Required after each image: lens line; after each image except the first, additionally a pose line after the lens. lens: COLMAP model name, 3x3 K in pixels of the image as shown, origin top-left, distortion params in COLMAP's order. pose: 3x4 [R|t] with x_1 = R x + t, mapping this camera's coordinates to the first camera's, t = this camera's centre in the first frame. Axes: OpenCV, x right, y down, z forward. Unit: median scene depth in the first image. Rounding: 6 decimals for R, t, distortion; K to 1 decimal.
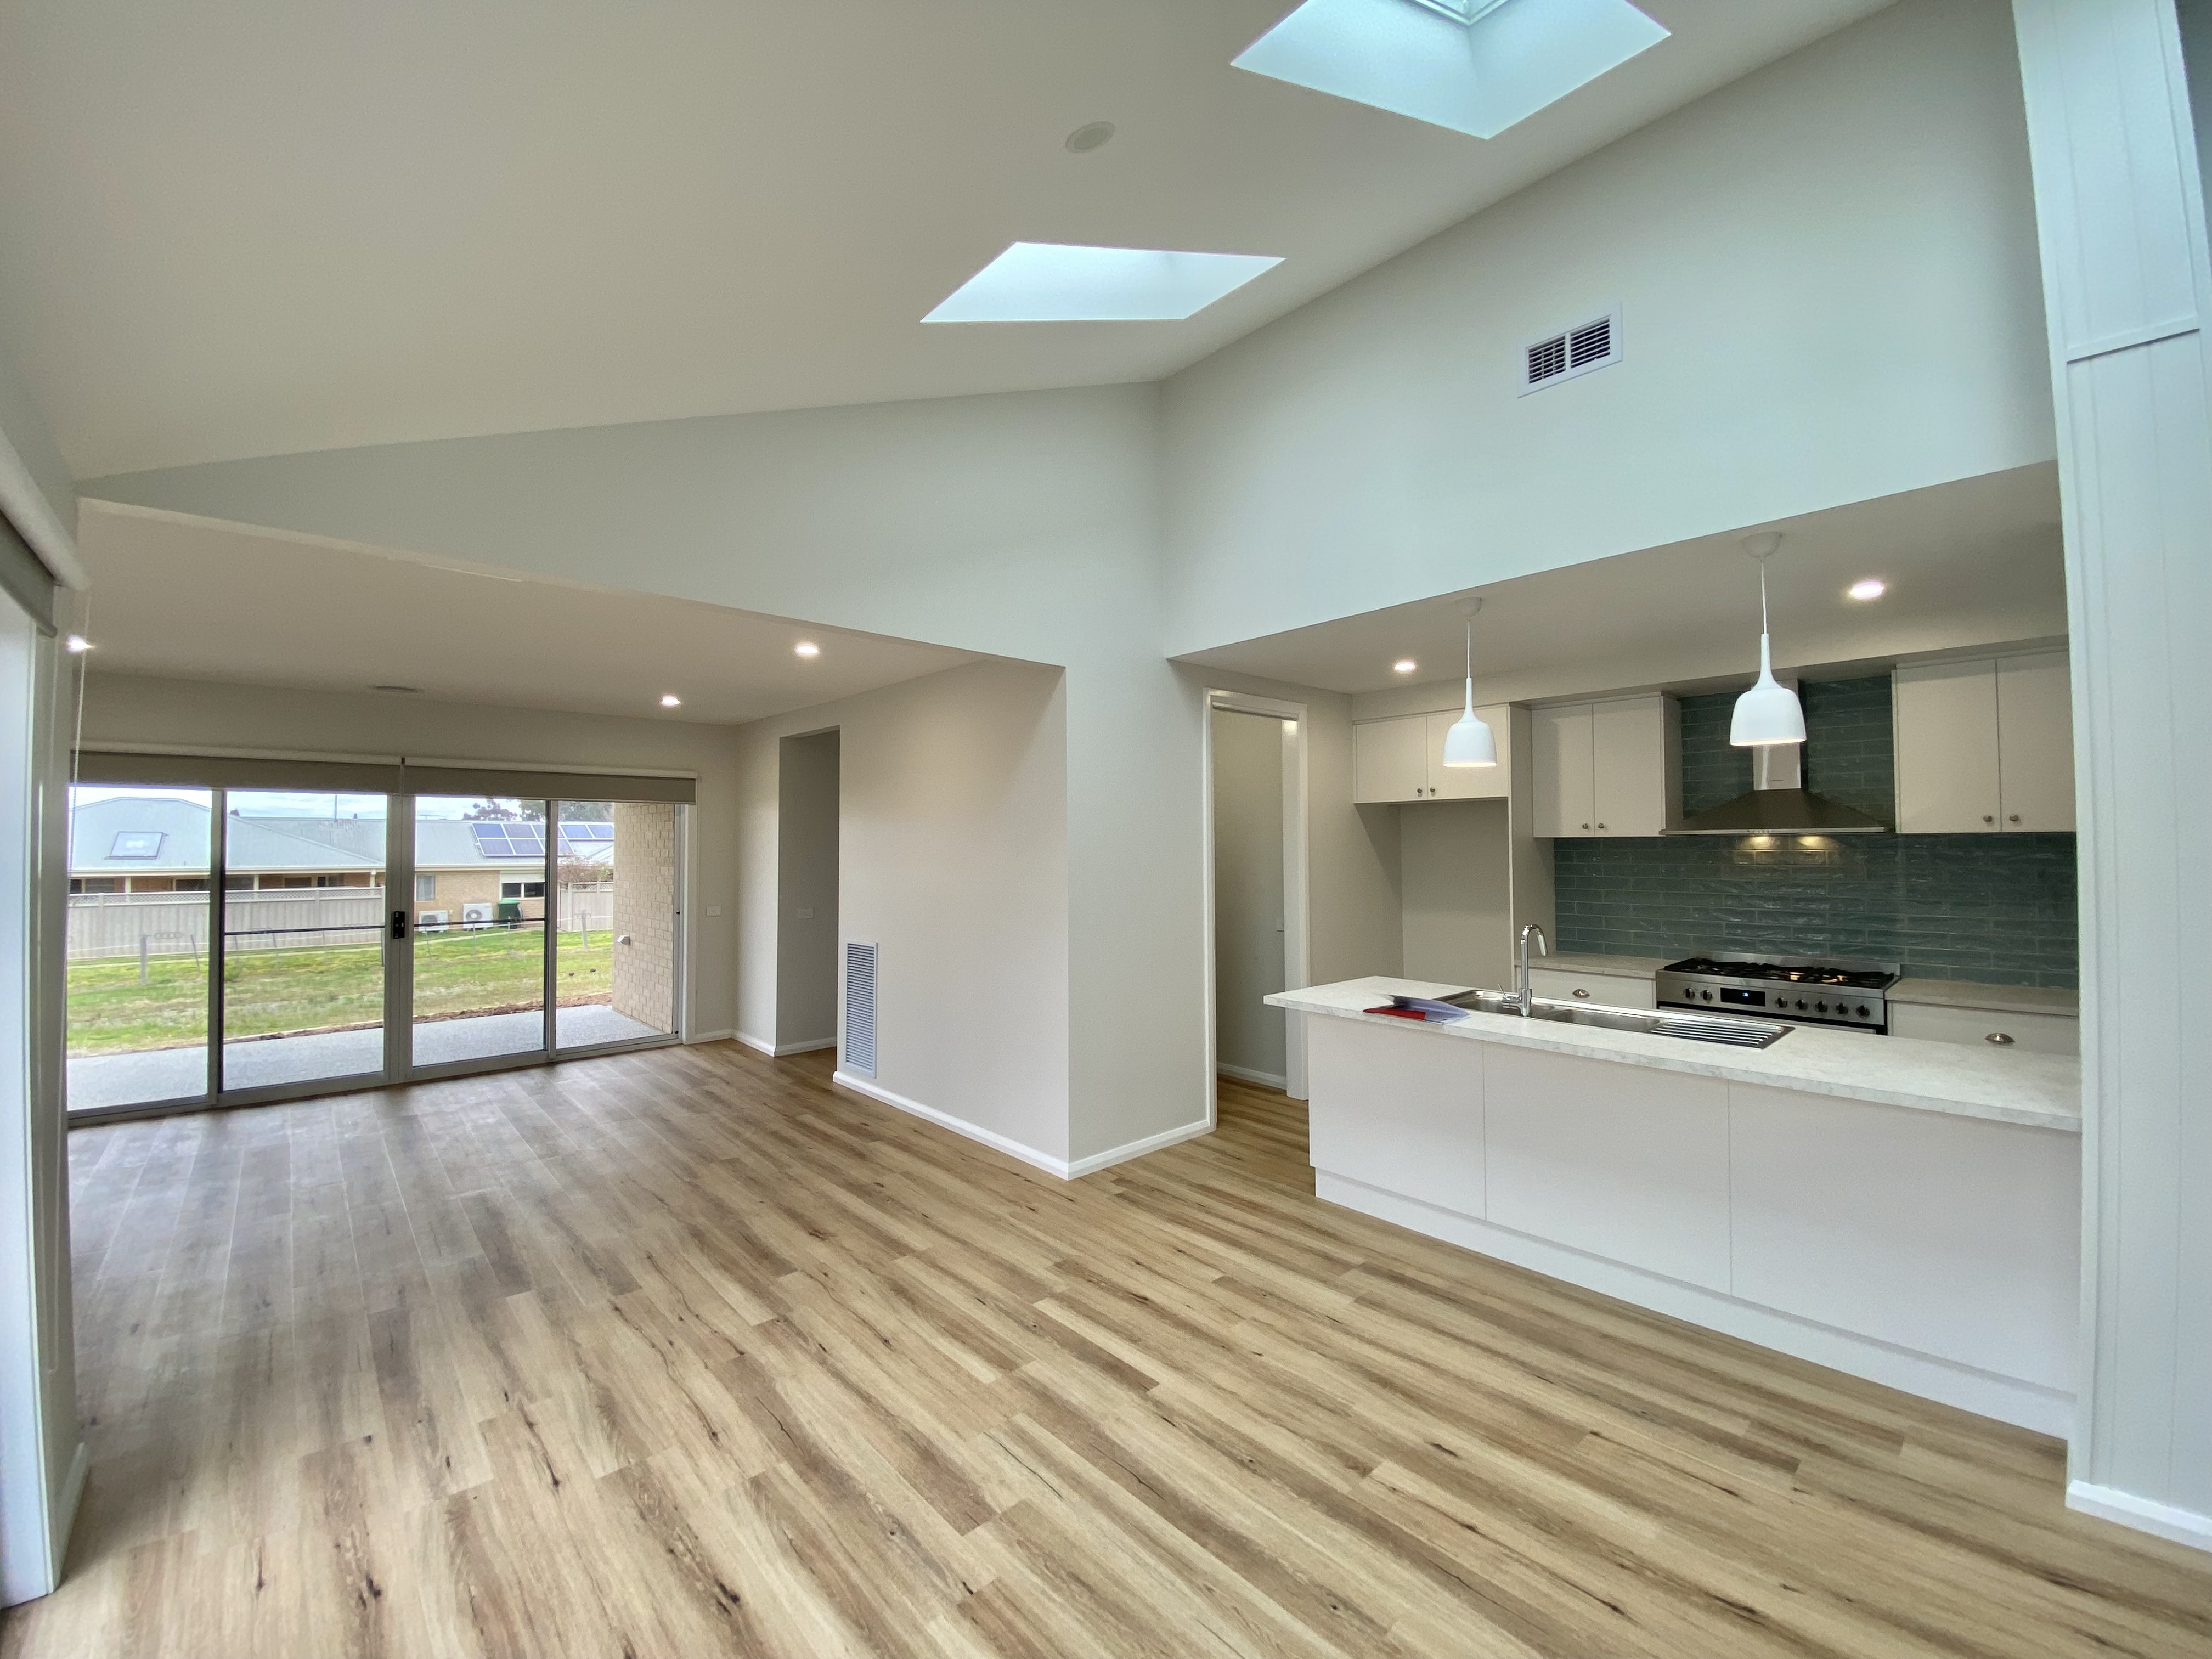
lens RADIAL K [[897.9, 0, 1100.6], [0, 897.9, 826.9], [0, 0, 1]] dist [0.024546, -0.019728]
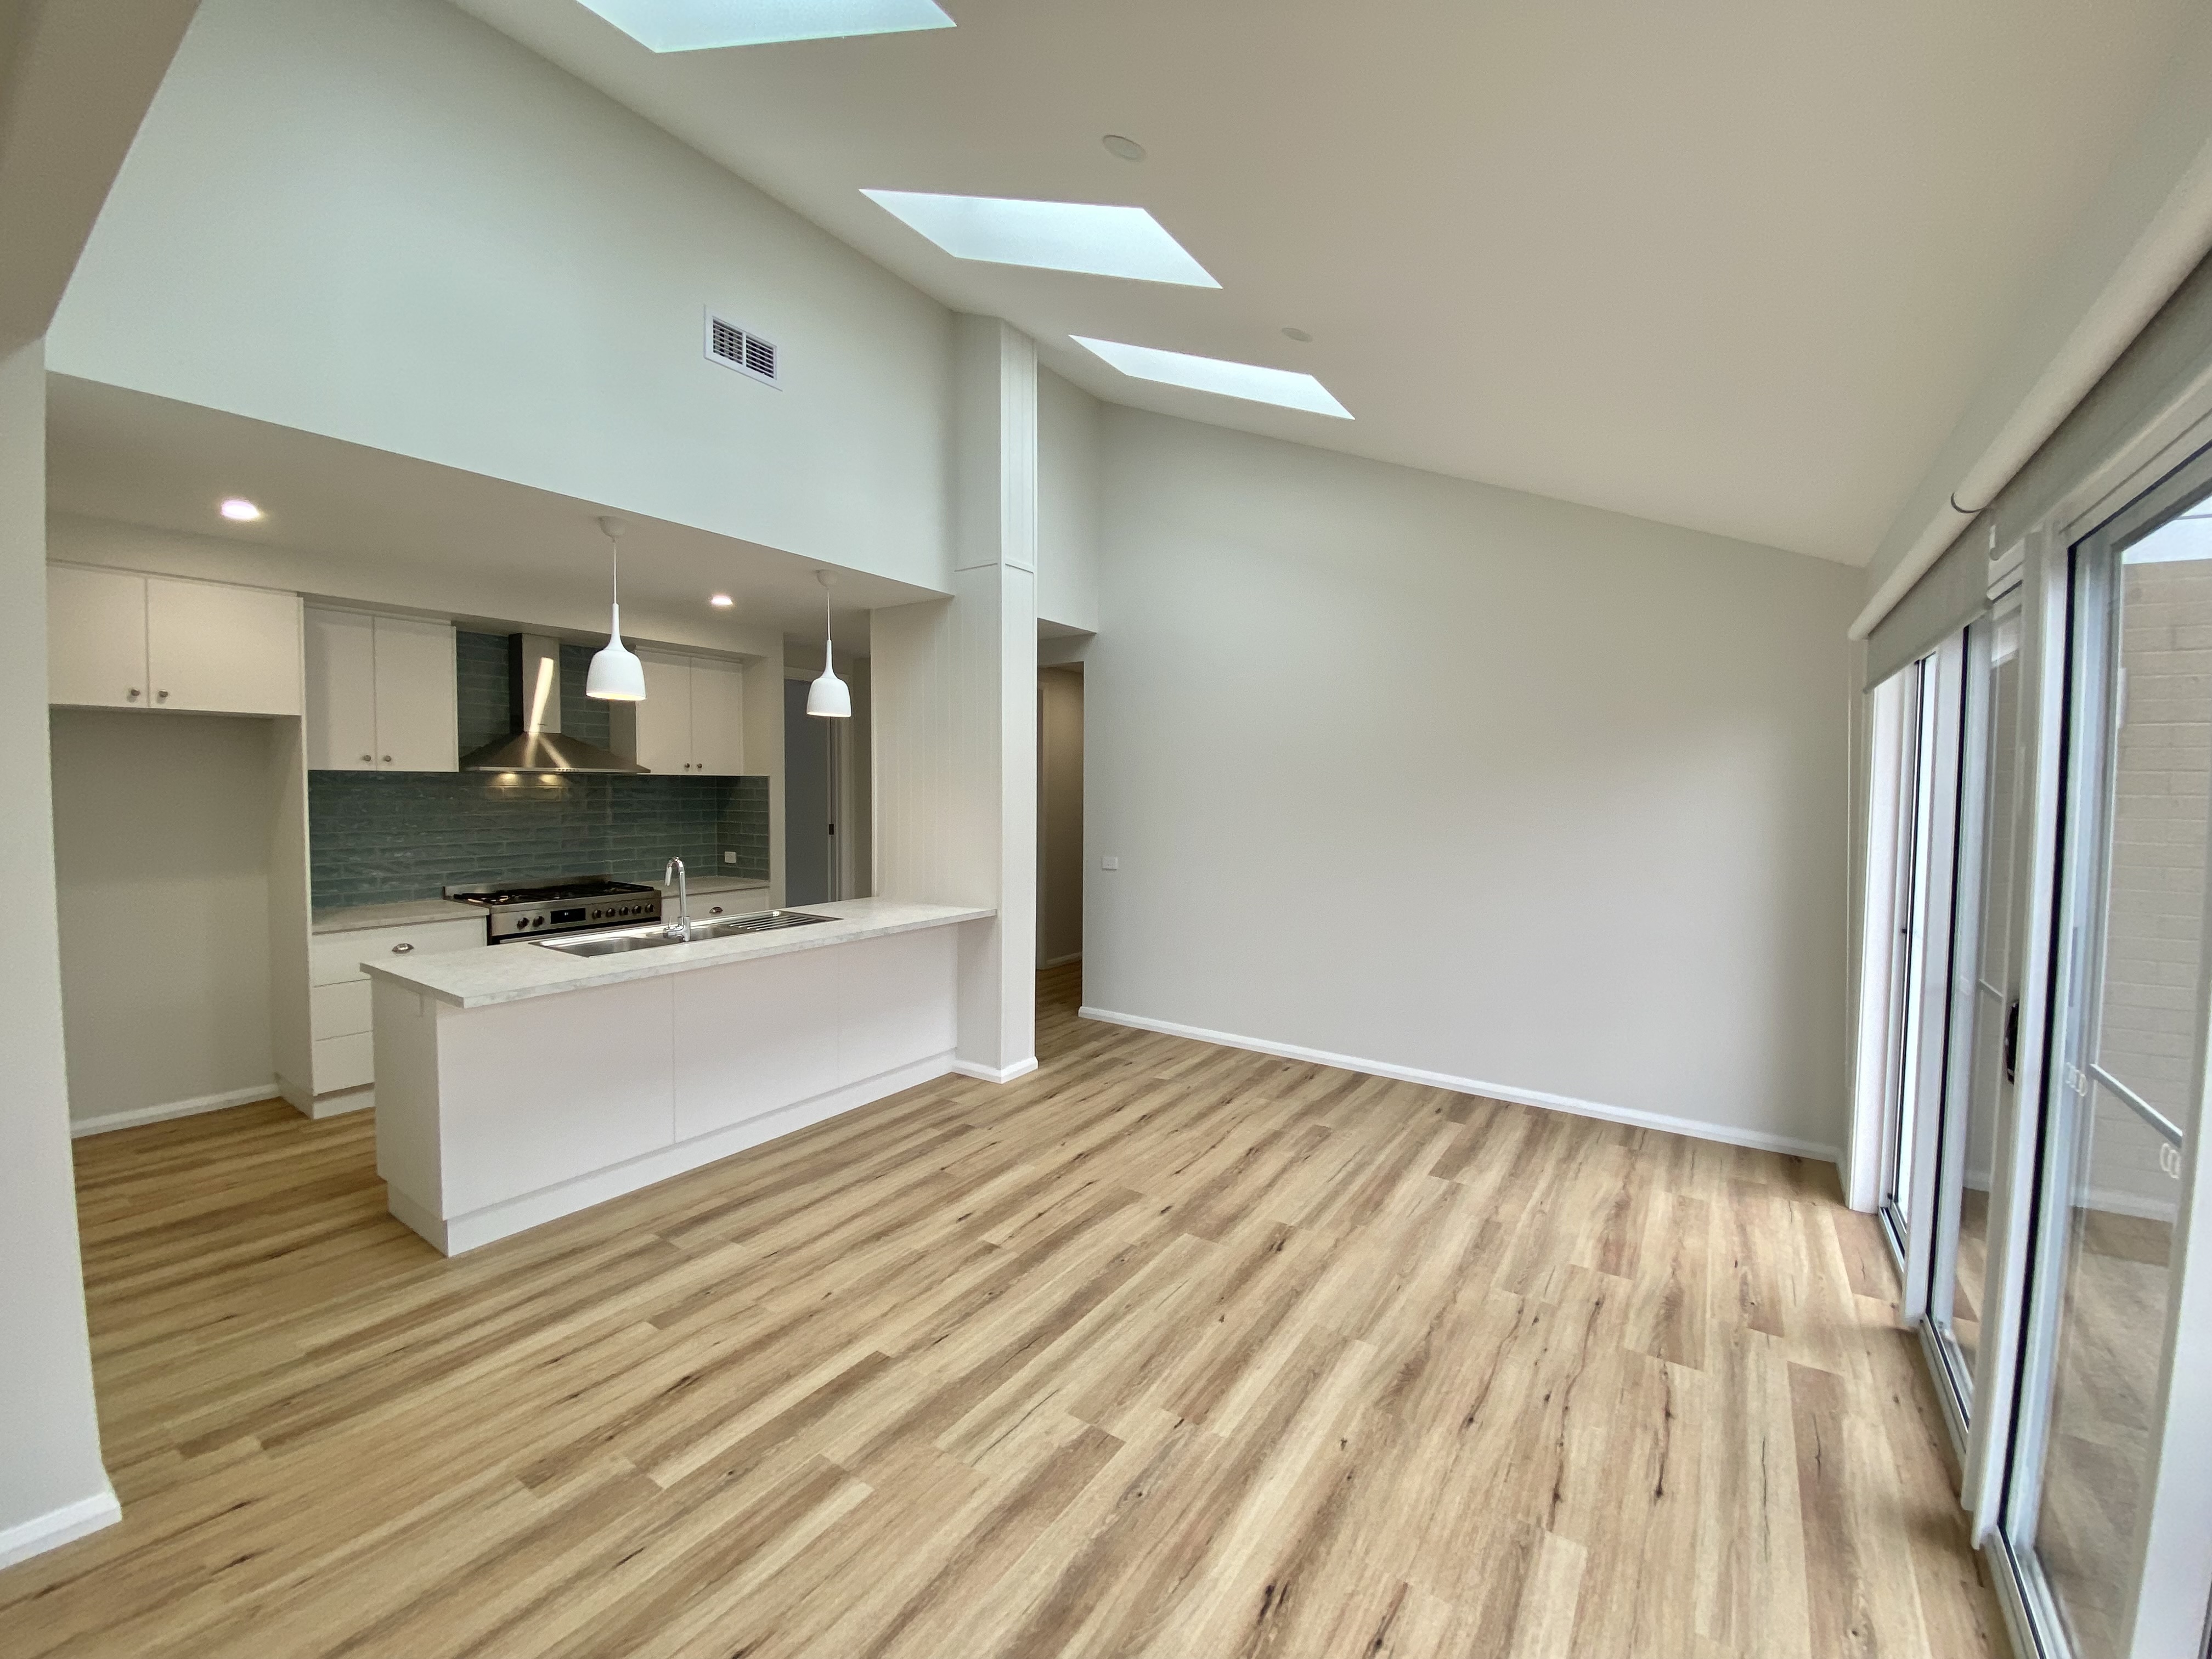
lens RADIAL K [[897.9, 0, 1100.6], [0, 897.9, 826.9], [0, 0, 1]] dist [0.024546, -0.019728]
pose [[-0.225287, -0.041709, 0.973399, -0.670384], [-0.028228, 0.998943, 0.036271, 0.020320], [-0.973883, -0.019306, -0.226227, 0.754254]]
